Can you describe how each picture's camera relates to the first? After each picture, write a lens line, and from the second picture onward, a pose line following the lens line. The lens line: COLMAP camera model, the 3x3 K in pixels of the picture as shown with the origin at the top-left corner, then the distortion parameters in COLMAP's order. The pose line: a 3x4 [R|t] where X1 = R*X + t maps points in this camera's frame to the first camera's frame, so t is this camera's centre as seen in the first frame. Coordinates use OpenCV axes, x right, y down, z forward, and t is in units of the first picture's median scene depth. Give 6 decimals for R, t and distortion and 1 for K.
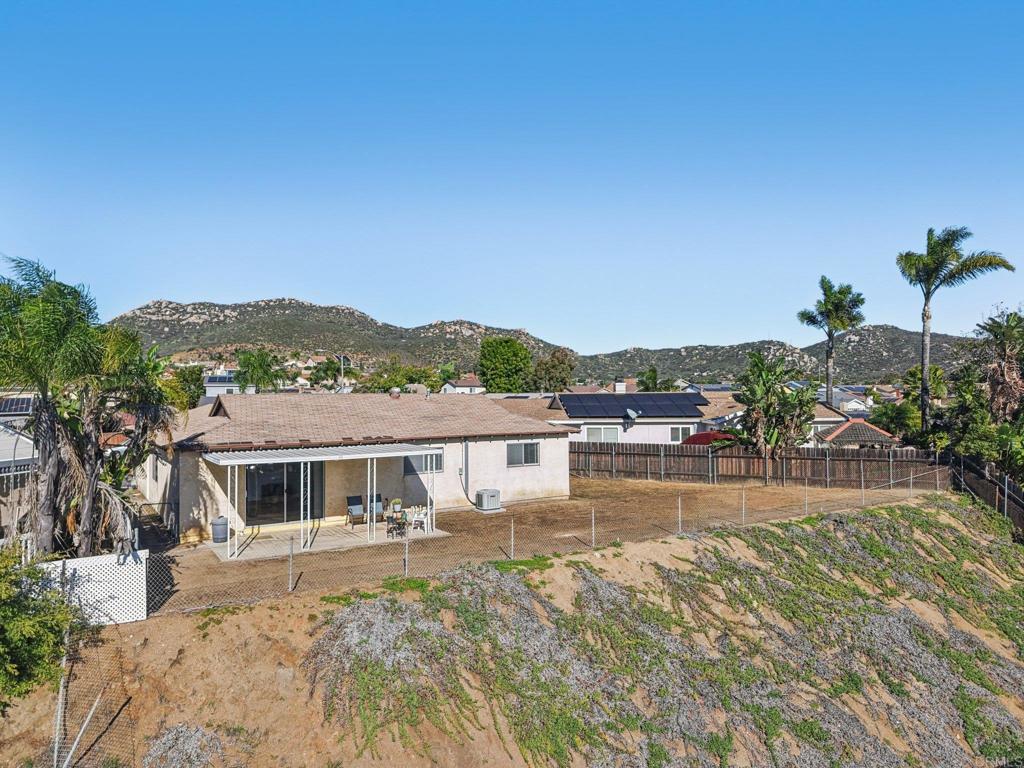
lens RADIAL K [[691.1, 0, 510.6], [0, 691.1, 385.0], [0, 0, 1]] dist [0.026307, -0.028648]
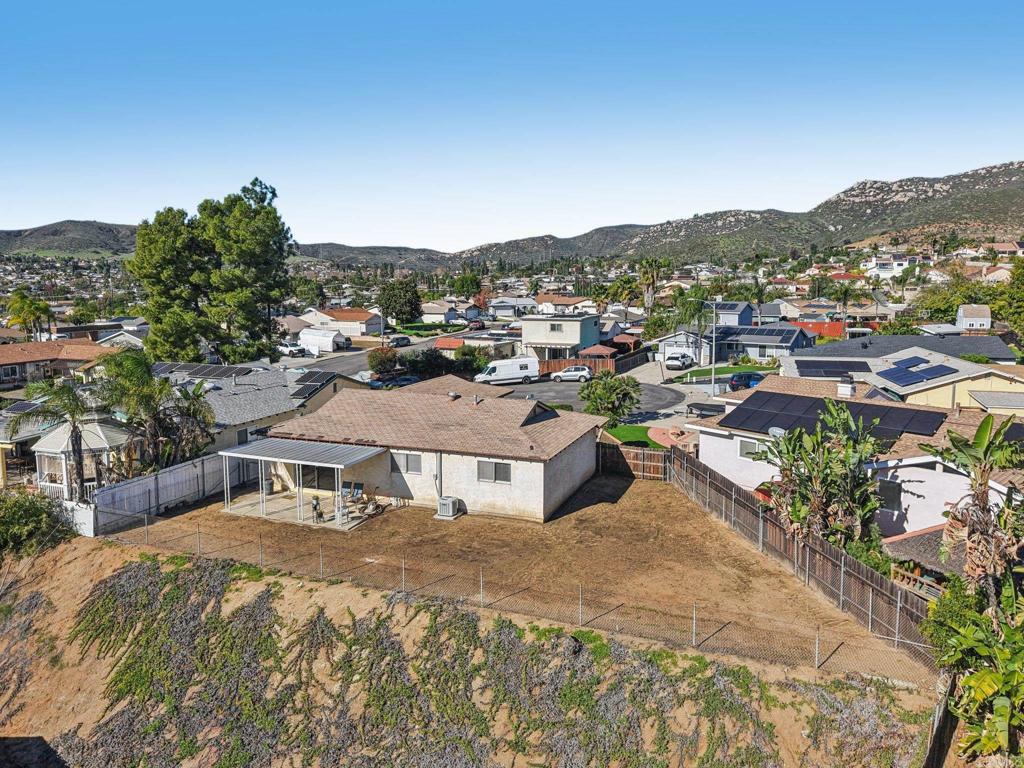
lens RADIAL K [[691.1, 0, 530.7], [0, 691.1, 377.1], [0, 0, 1]] dist [0.026307, -0.028648]
pose [[0.598655, 0.116444, -0.792498, 0.881721], [0.012530, 0.987895, 0.154619, -0.211173], [0.800909, -0.102493, 0.589949, 0.412756]]
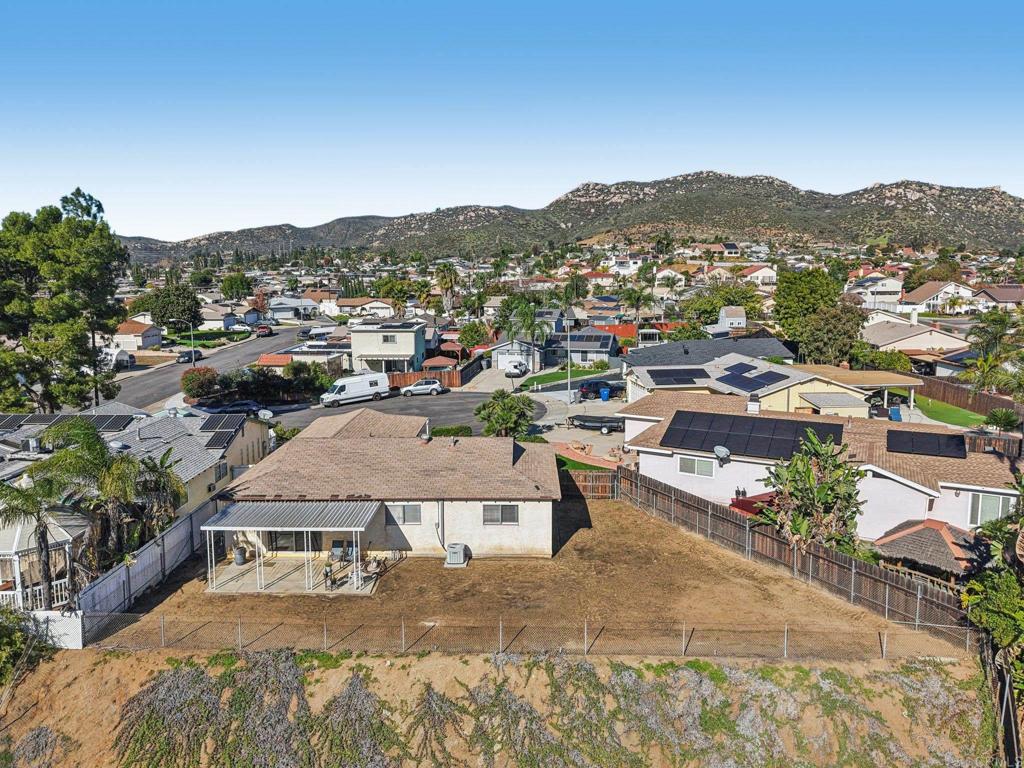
lens RADIAL K [[691.1, 0, 509.9], [0, 691.1, 377.8], [0, 0, 1]] dist [0.026307, -0.028648]
pose [[0.829734, 0.088958, -0.551025, 0.616676], [0.008164, 0.985178, 0.171342, -0.304226], [0.558099, -0.146667, 0.816709, 0.124629]]
